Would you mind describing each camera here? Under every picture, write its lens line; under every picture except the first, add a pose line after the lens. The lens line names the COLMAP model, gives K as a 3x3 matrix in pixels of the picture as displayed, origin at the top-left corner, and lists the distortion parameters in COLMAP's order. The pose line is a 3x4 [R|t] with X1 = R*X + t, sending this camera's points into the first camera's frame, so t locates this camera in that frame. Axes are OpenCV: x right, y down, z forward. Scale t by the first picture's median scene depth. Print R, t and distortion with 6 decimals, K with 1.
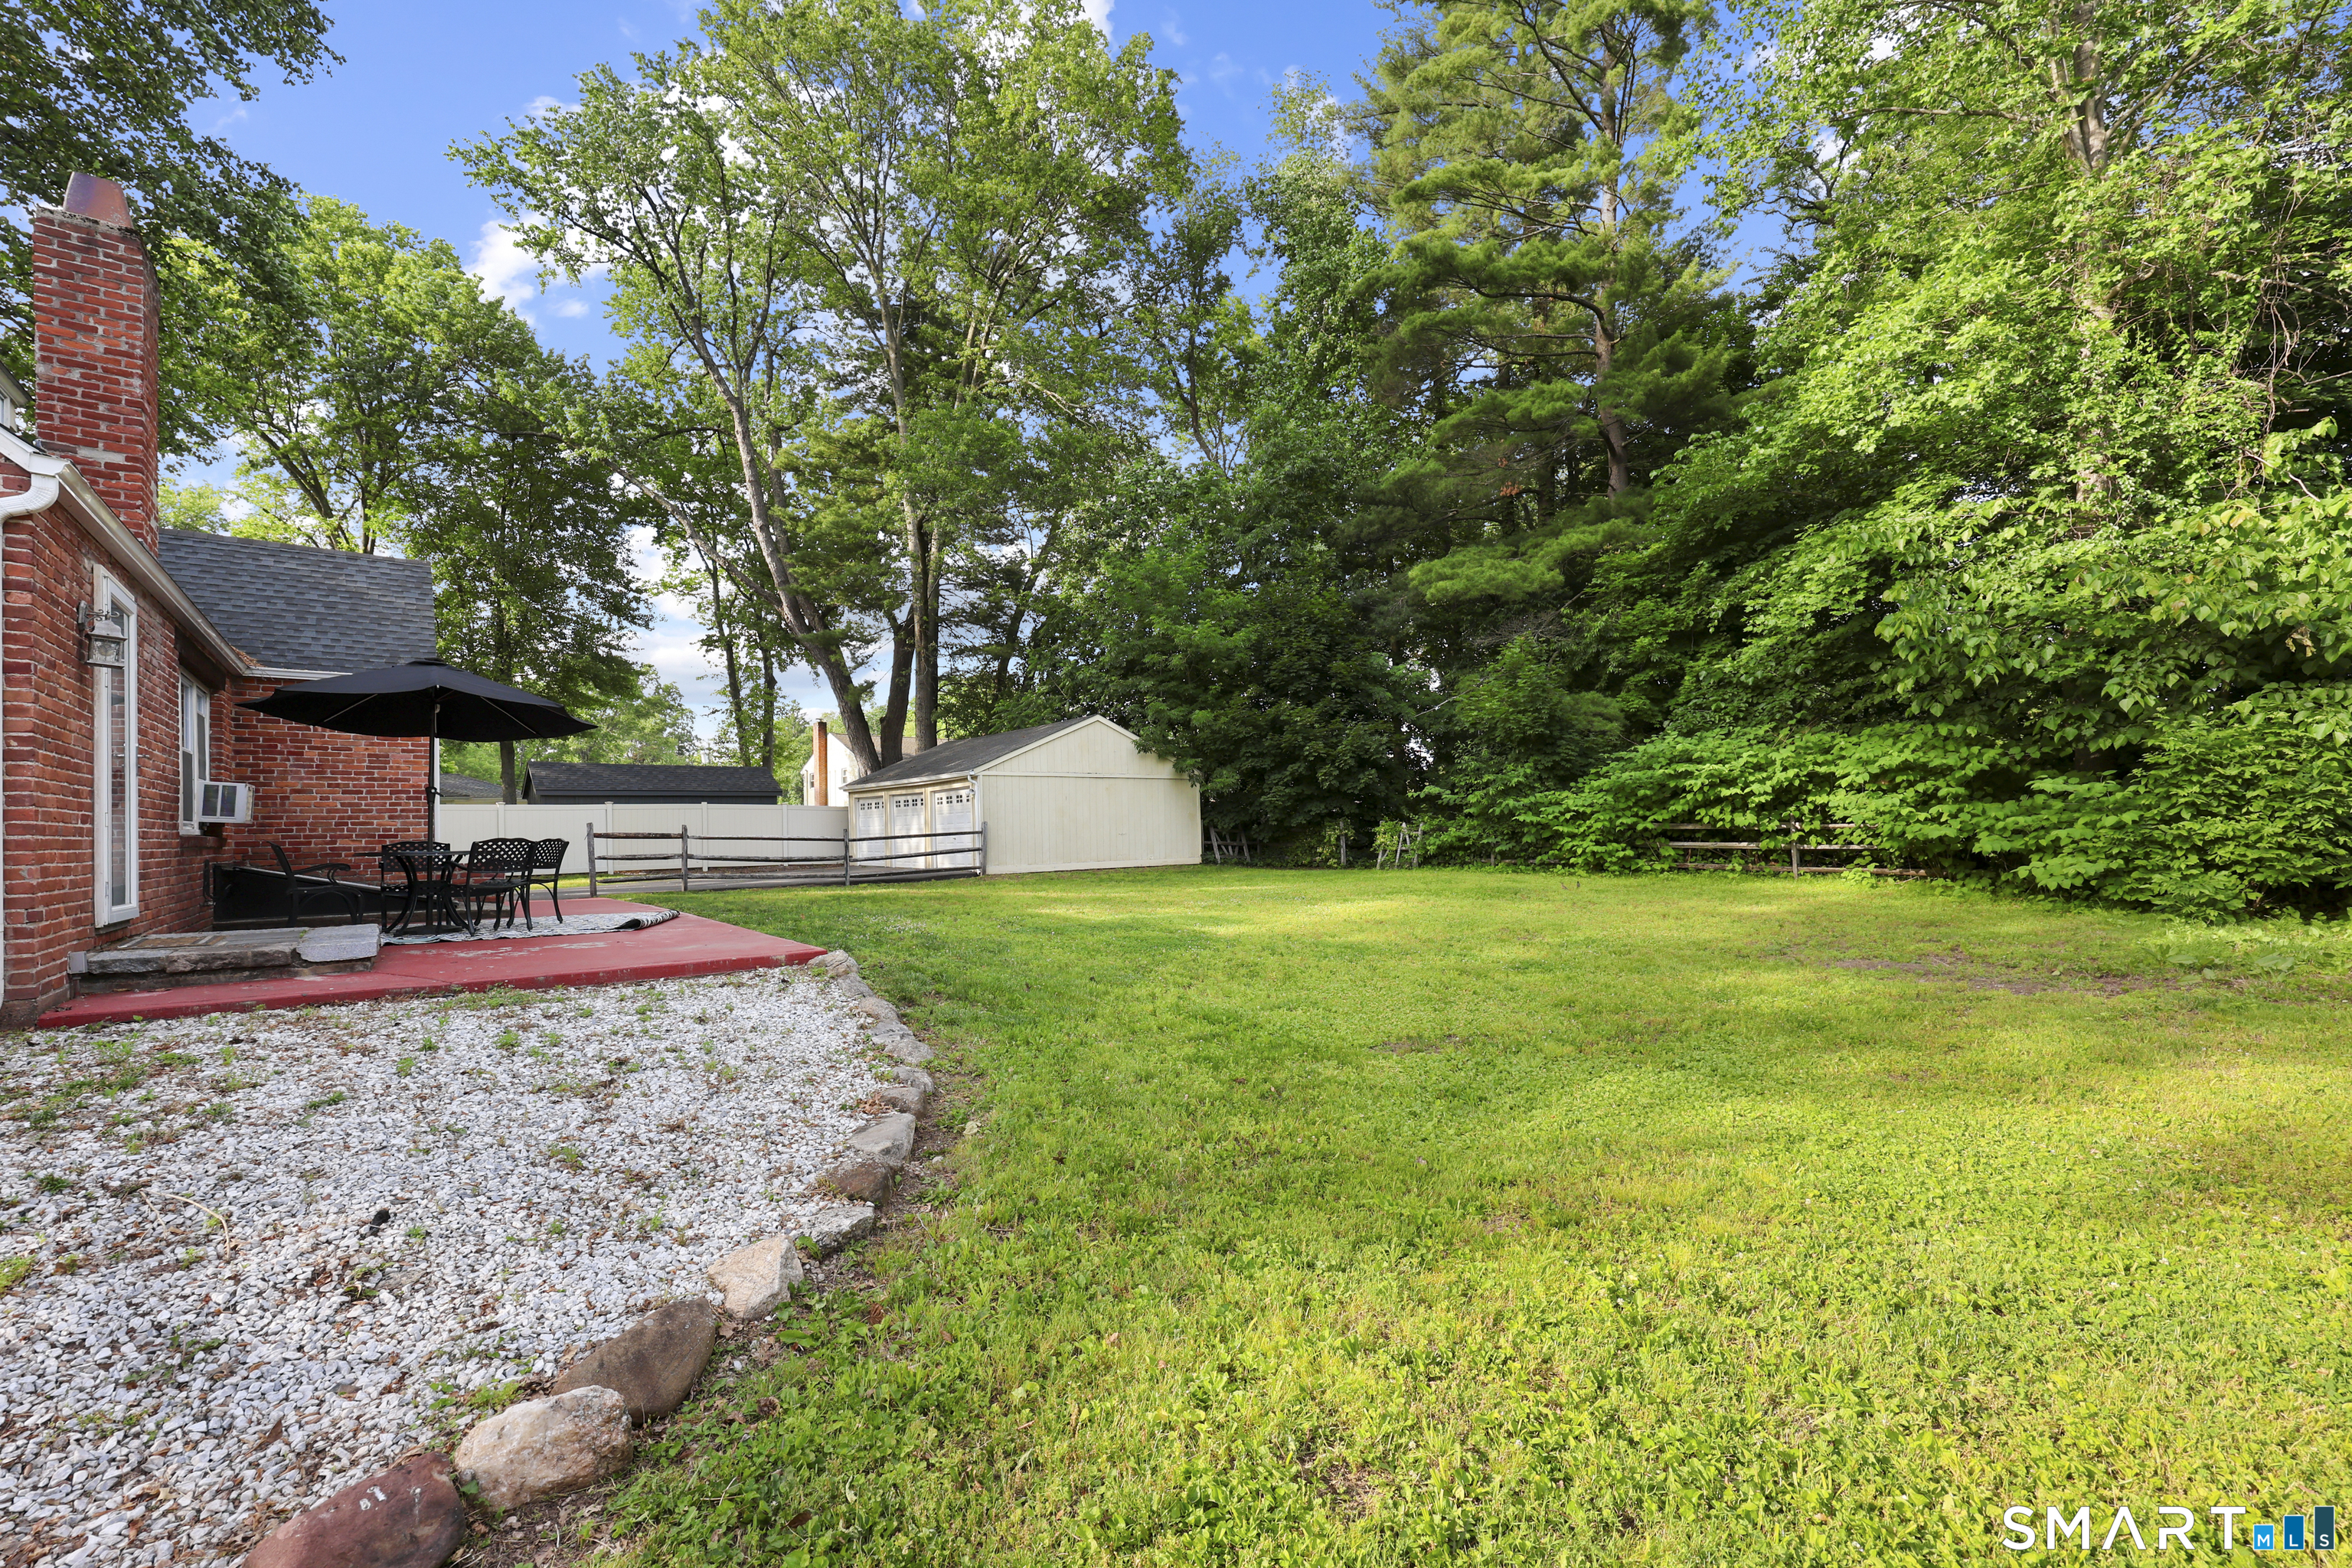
lens RADIAL K [[961.5, 0, 1172.9], [0, 961.5, 775.8], [0, 0, 1]] dist [-0.002133, -0.000273]
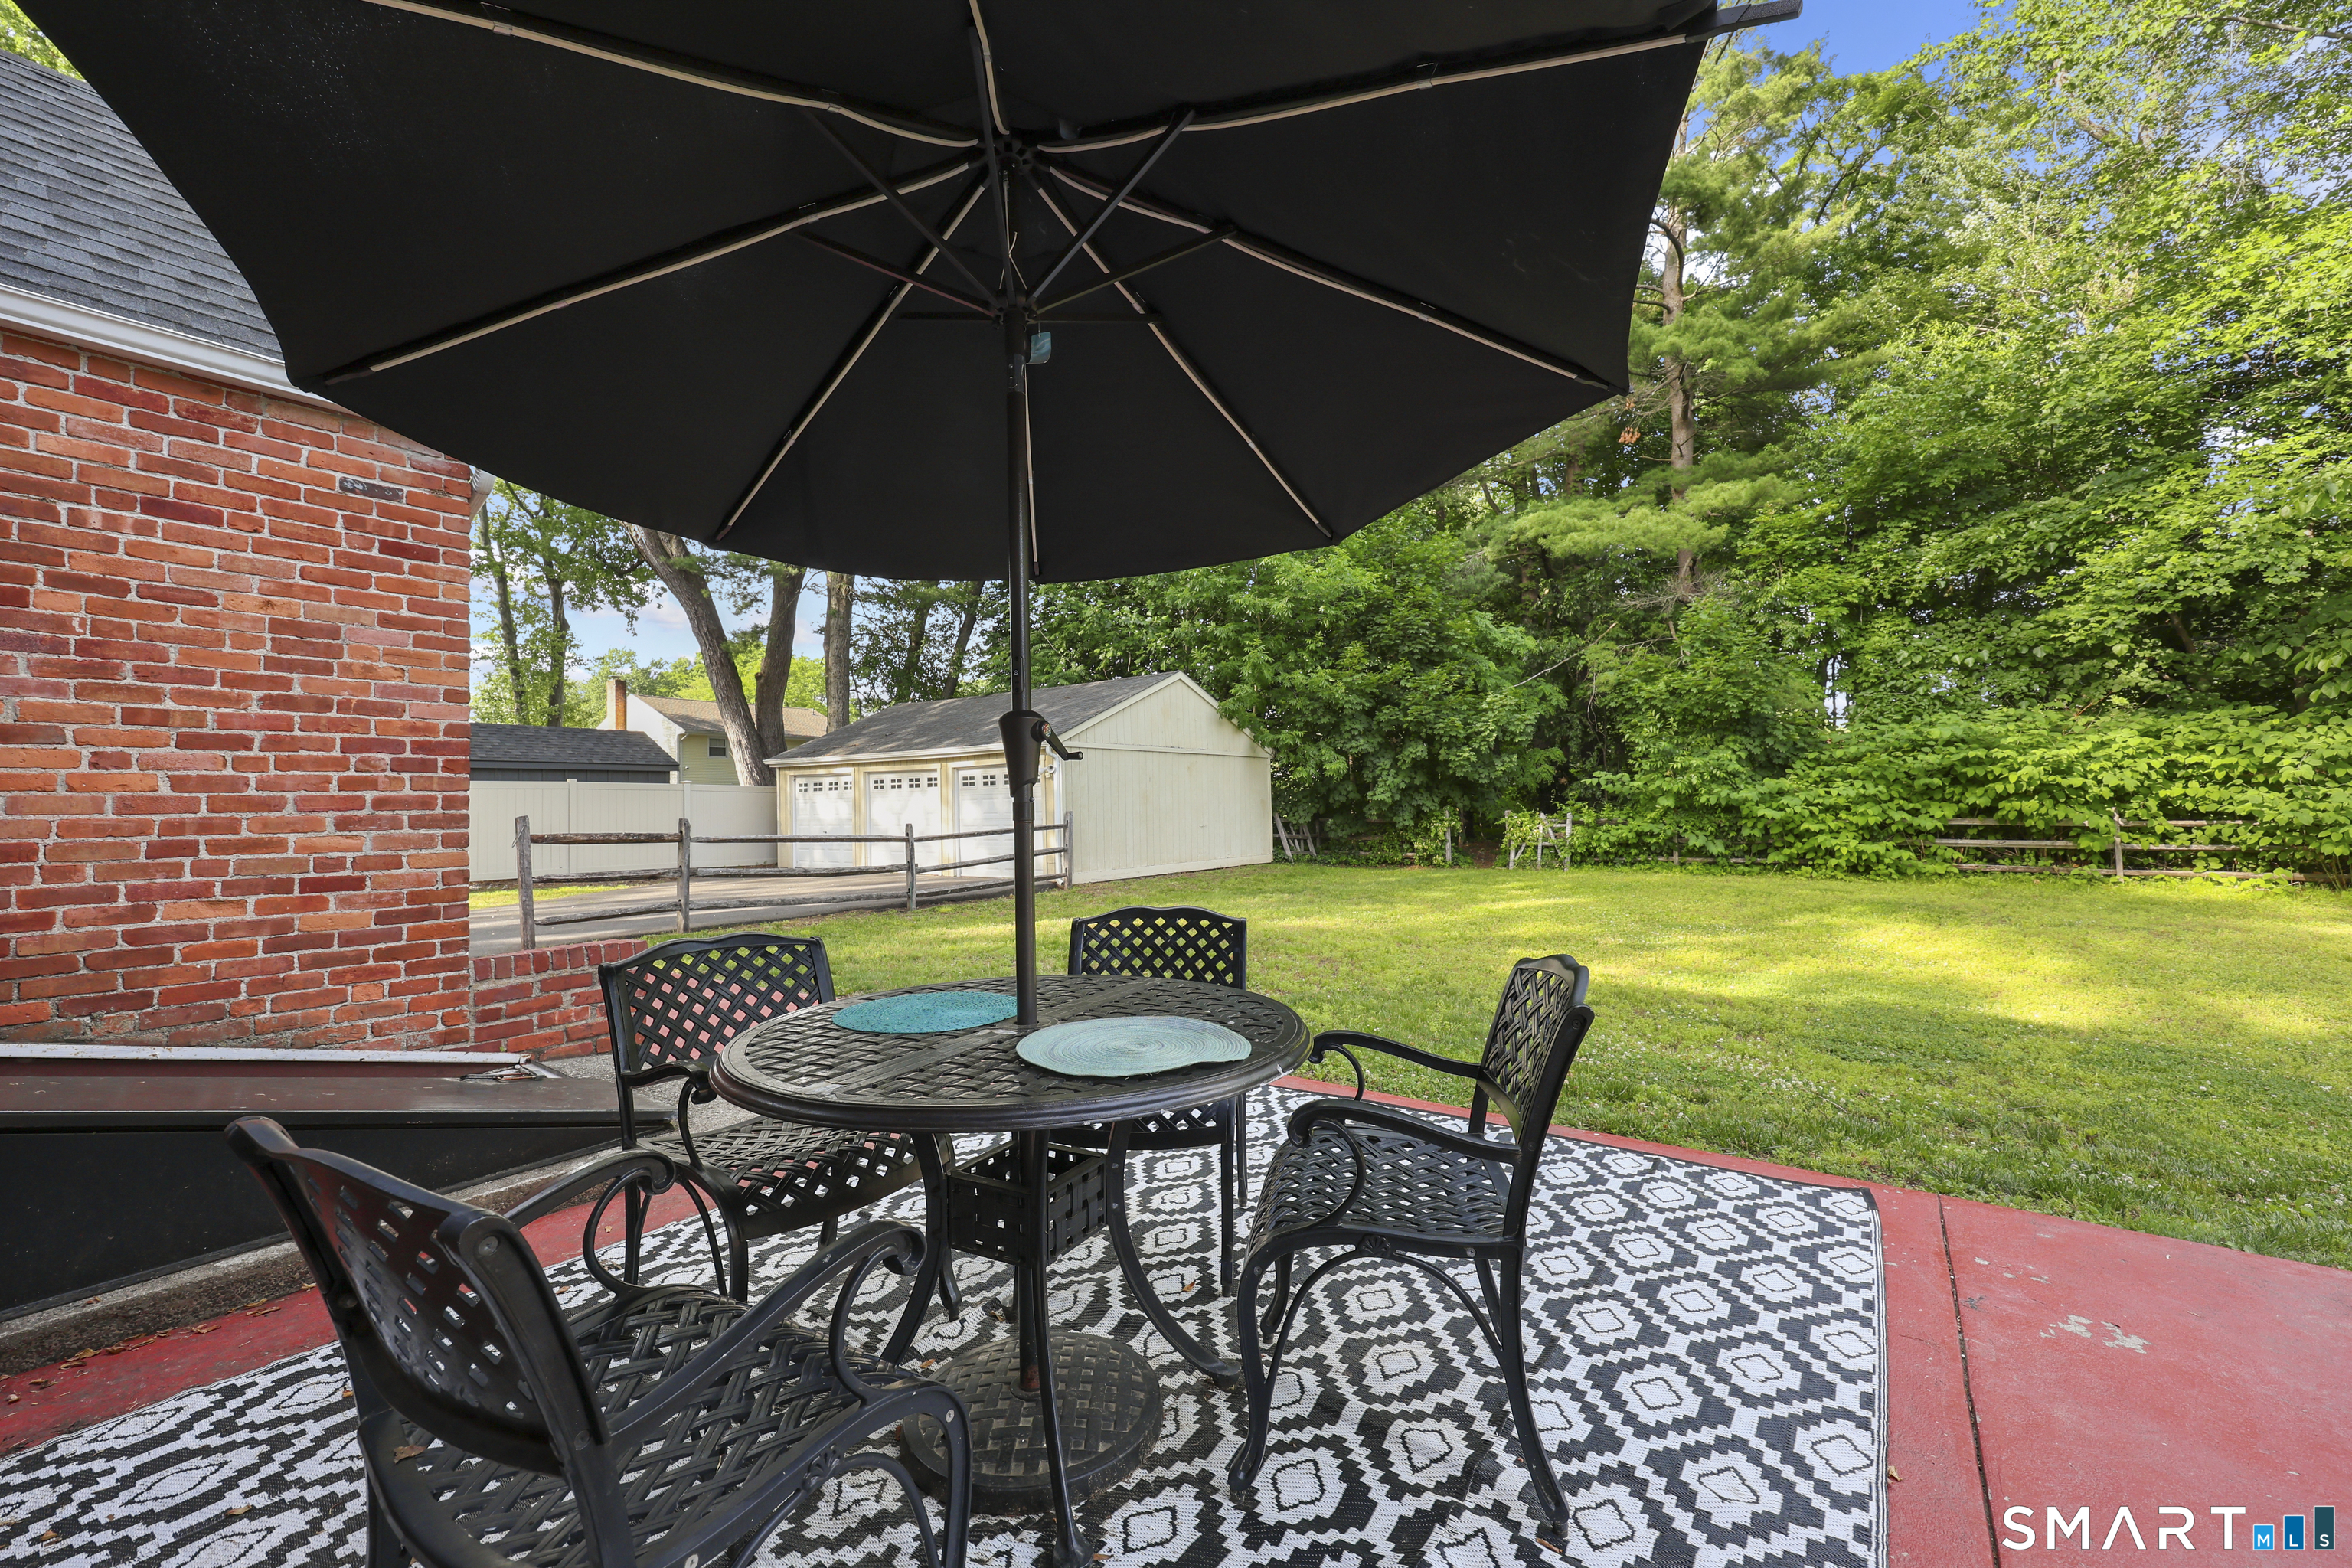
lens RADIAL K [[953.9, 0, 1183.6], [0, 953.9, 783.9], [0, 0, 1]] dist [0.000421, 0.000339]
pose [[0.966070, 0.009140, 0.258117, -0.284793], [-0.015355, 0.999638, 0.022072, 0.009326], [-0.257822, -0.025287, 0.965862, 0.278980]]
